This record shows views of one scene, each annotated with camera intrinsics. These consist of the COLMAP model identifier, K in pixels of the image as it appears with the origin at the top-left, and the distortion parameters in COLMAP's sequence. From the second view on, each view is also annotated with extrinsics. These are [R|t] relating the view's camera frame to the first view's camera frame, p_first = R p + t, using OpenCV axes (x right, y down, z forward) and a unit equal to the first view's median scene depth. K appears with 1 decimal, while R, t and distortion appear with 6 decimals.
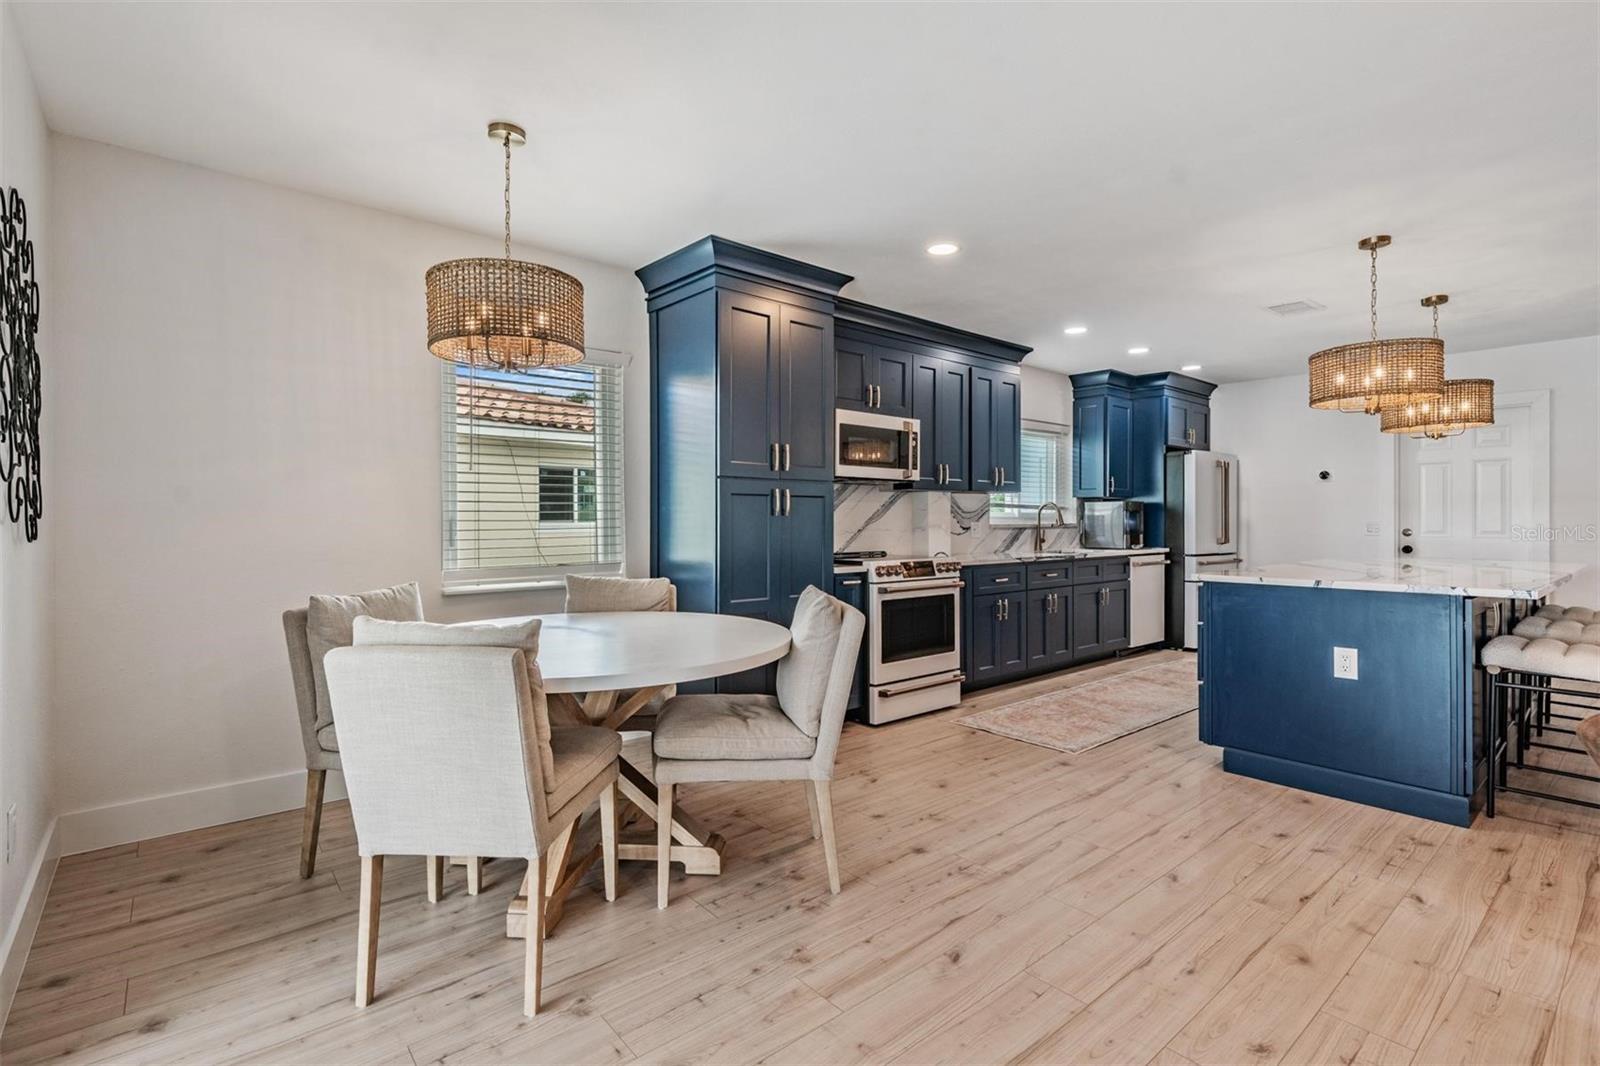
lens RADIAL K [[740.2, 0, 795.1], [0, 740.2, 520.4], [0, 0, 1]] dist [0.000151, -0.000505]
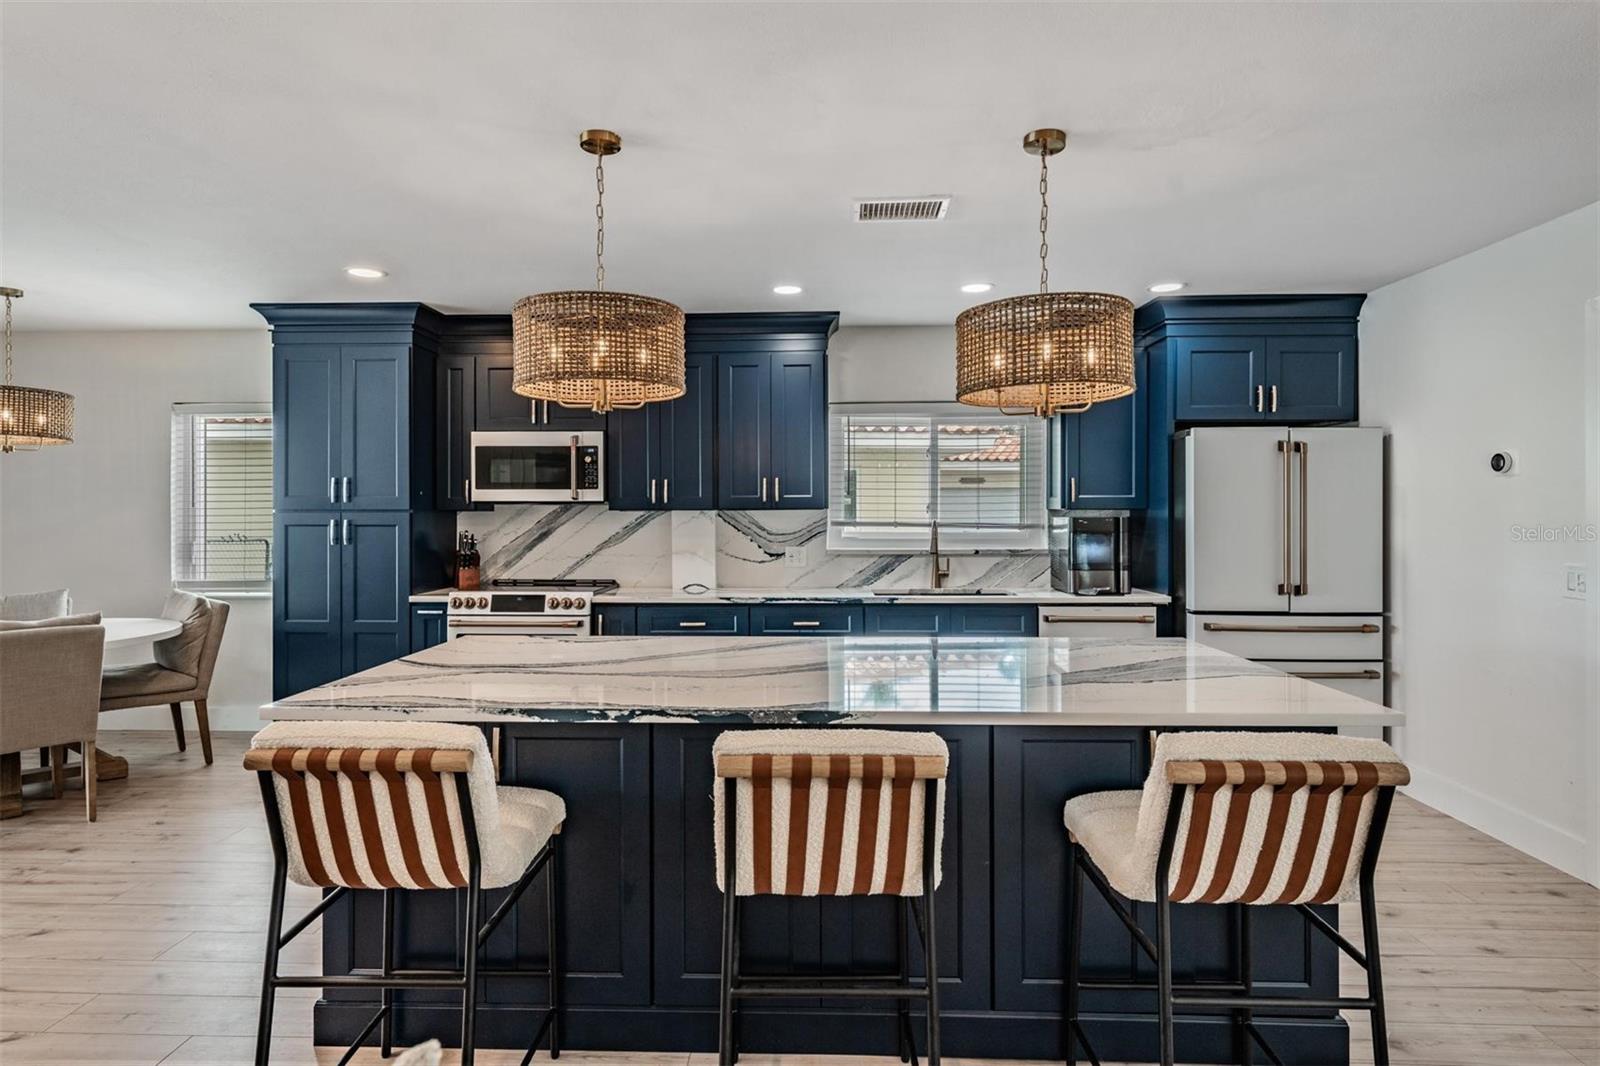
lens RADIAL K [[852.3, 0, 792.7], [0, 852.3, 514.4], [0, 0, 1]] dist [0.004561, 0.000195]
pose [[0.744219, 0.000504, -0.667936, 0.853336], [0.001049, 0.999998, 0.001924, -0.033940], [0.667935, -0.002132, 0.744216, 0.344635]]
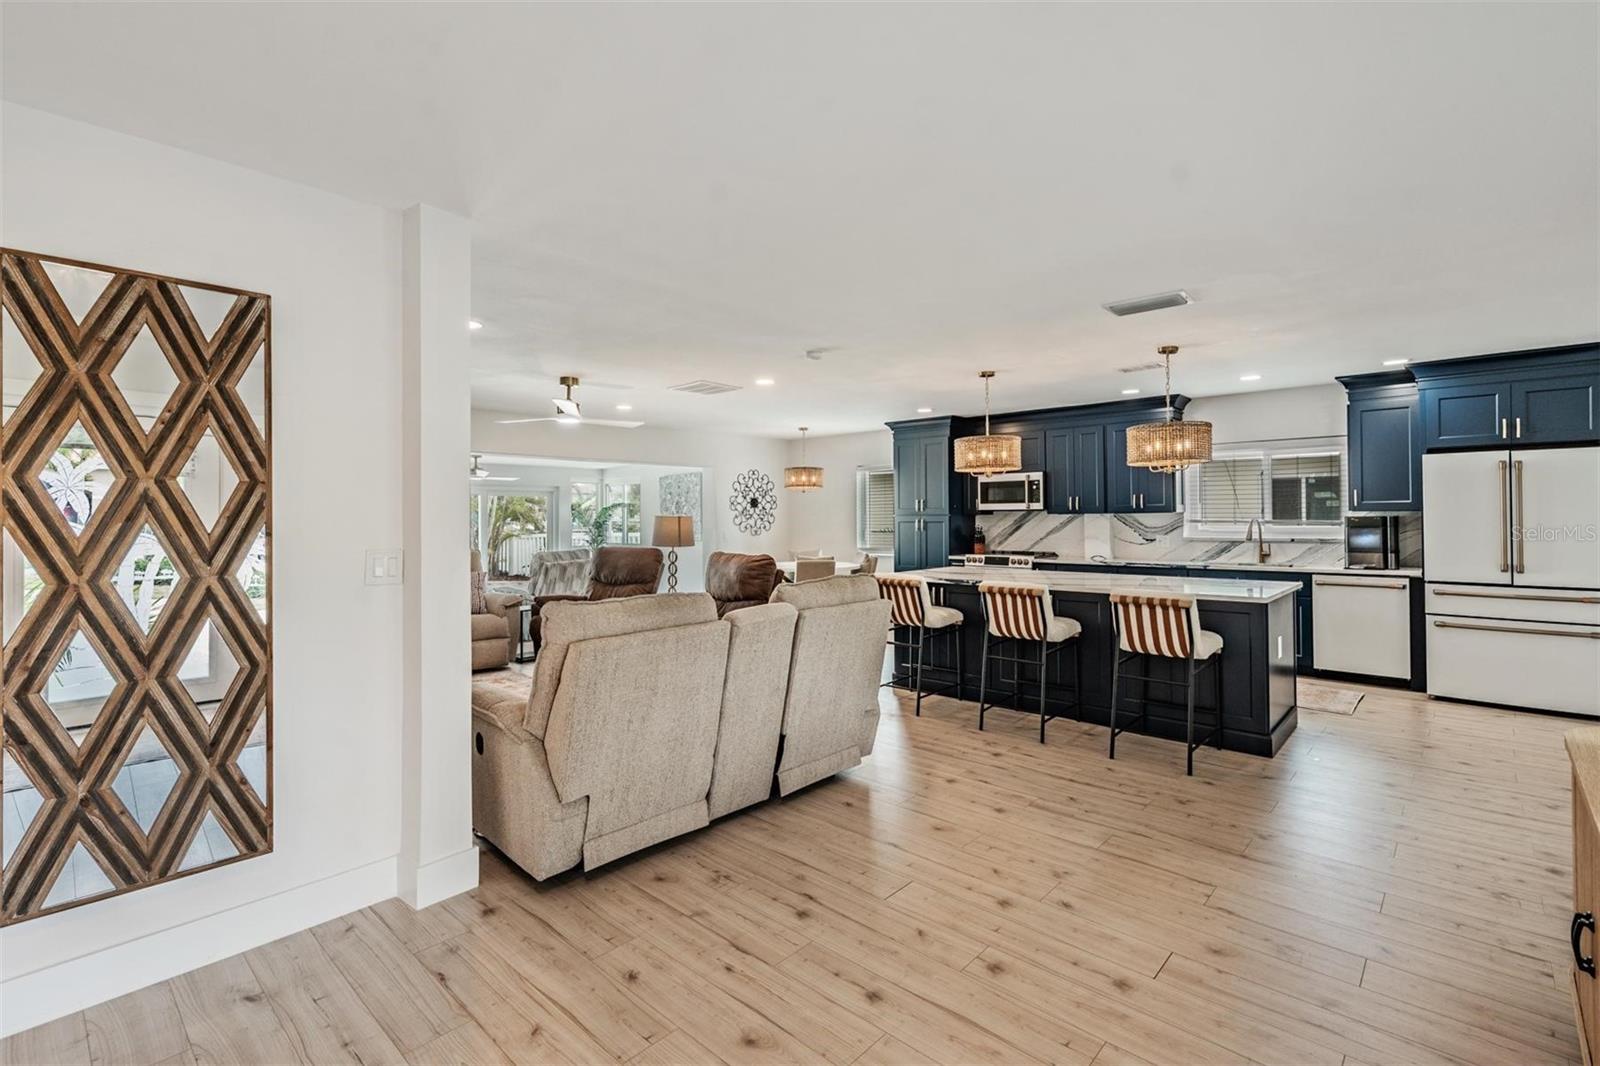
lens RADIAL K [[729.2, 0, 801.7], [0, 729.2, 511.3], [0, 0, 1]] dist [-0.000073, -0.000517]
pose [[0.130488, -0.007815, -0.991419, 1.434721], [0.007875, 0.999946, -0.006846, -0.036085], [0.991419, -0.006914, 0.130542, 0.227813]]
